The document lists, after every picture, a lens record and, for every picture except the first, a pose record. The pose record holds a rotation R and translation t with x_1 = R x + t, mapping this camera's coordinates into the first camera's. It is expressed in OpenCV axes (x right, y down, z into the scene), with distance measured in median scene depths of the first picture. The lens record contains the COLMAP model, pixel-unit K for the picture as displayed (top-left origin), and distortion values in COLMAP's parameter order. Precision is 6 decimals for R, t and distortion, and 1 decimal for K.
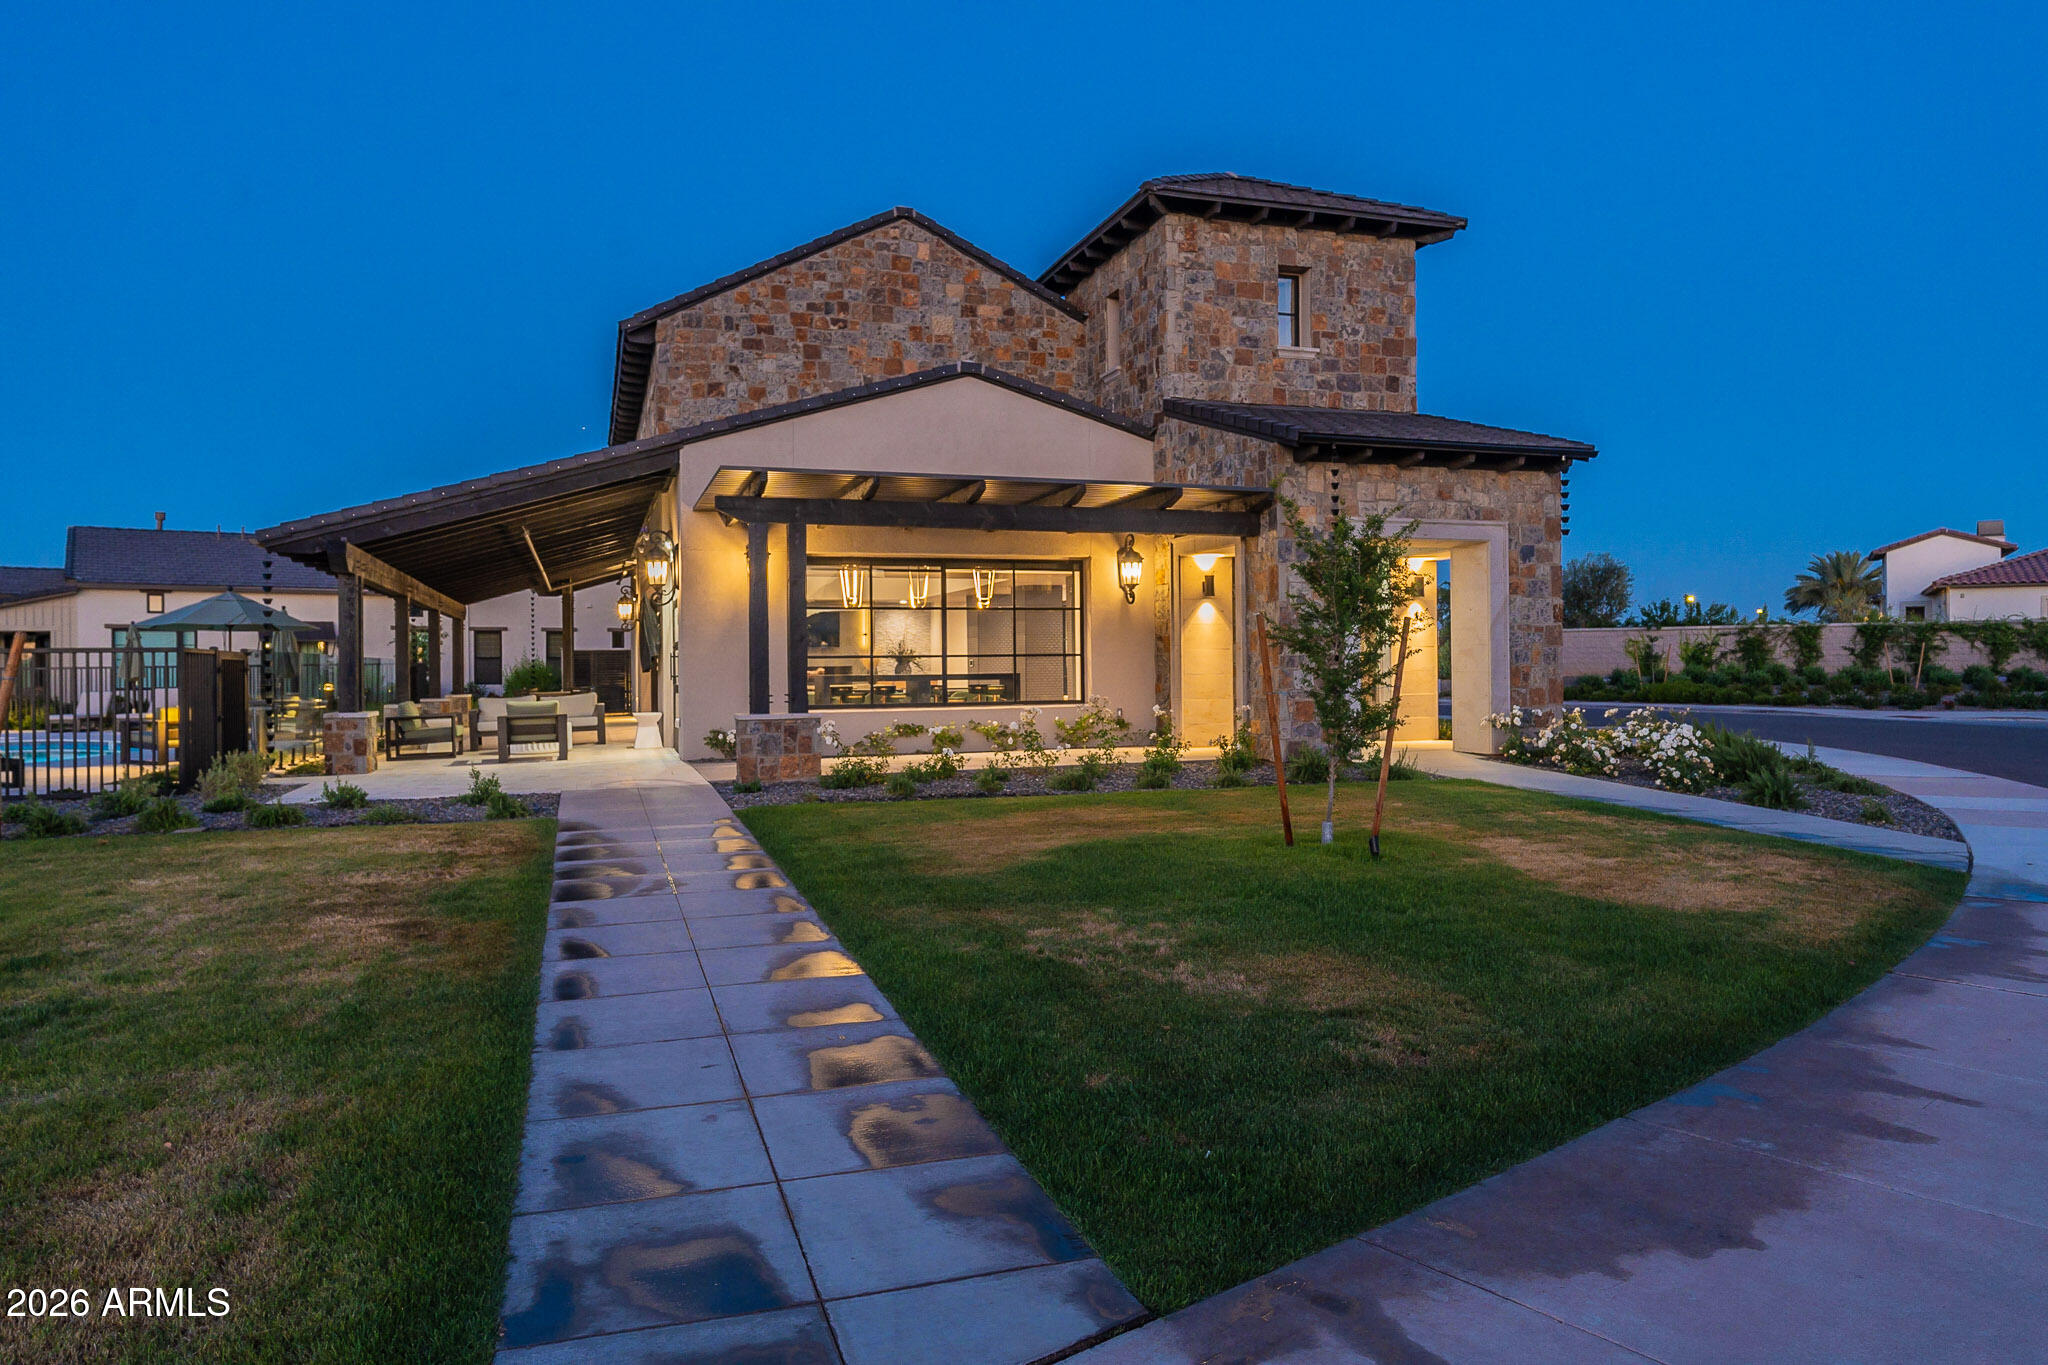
lens RADIAL K [[1333.1, 0, 1026.4], [0, 1333.1, 648.1], [0, 0, 1]] dist [0.000470, 0.001003]
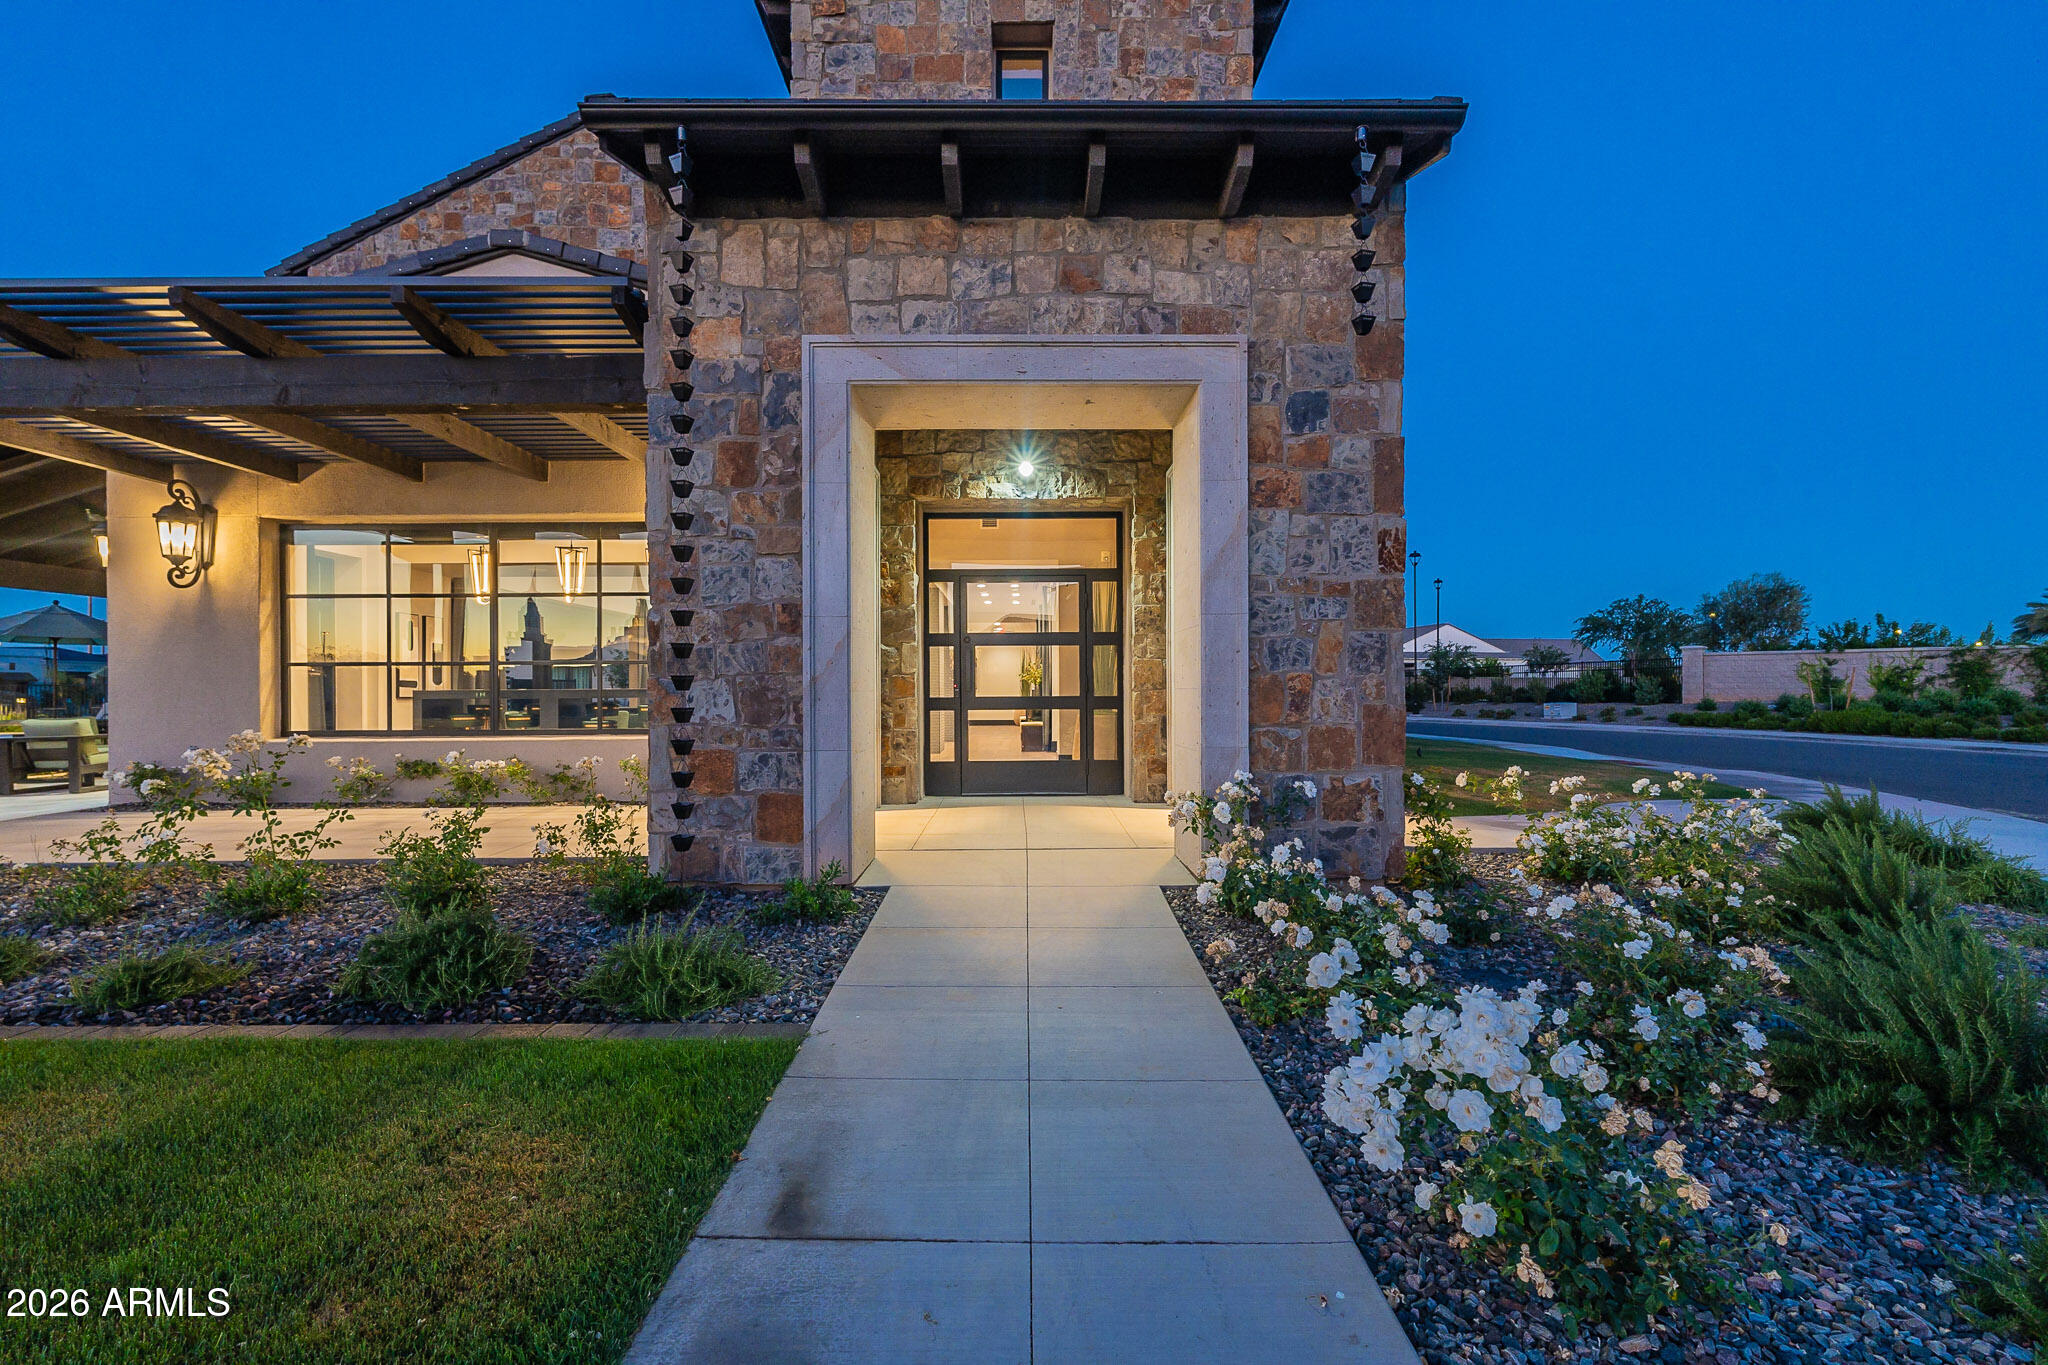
lens RADIAL K [[883.0, 0, 1027.6], [0, 883.0, 690.7], [0, 0, 1]] dist [-0.007012, -0.000058]
pose [[0.948307, 0.008105, -0.317251, 0.318567], [-0.003300, 0.999872, 0.015680, 0.011700], [0.317337, -0.013823, 0.948212, 0.588341]]
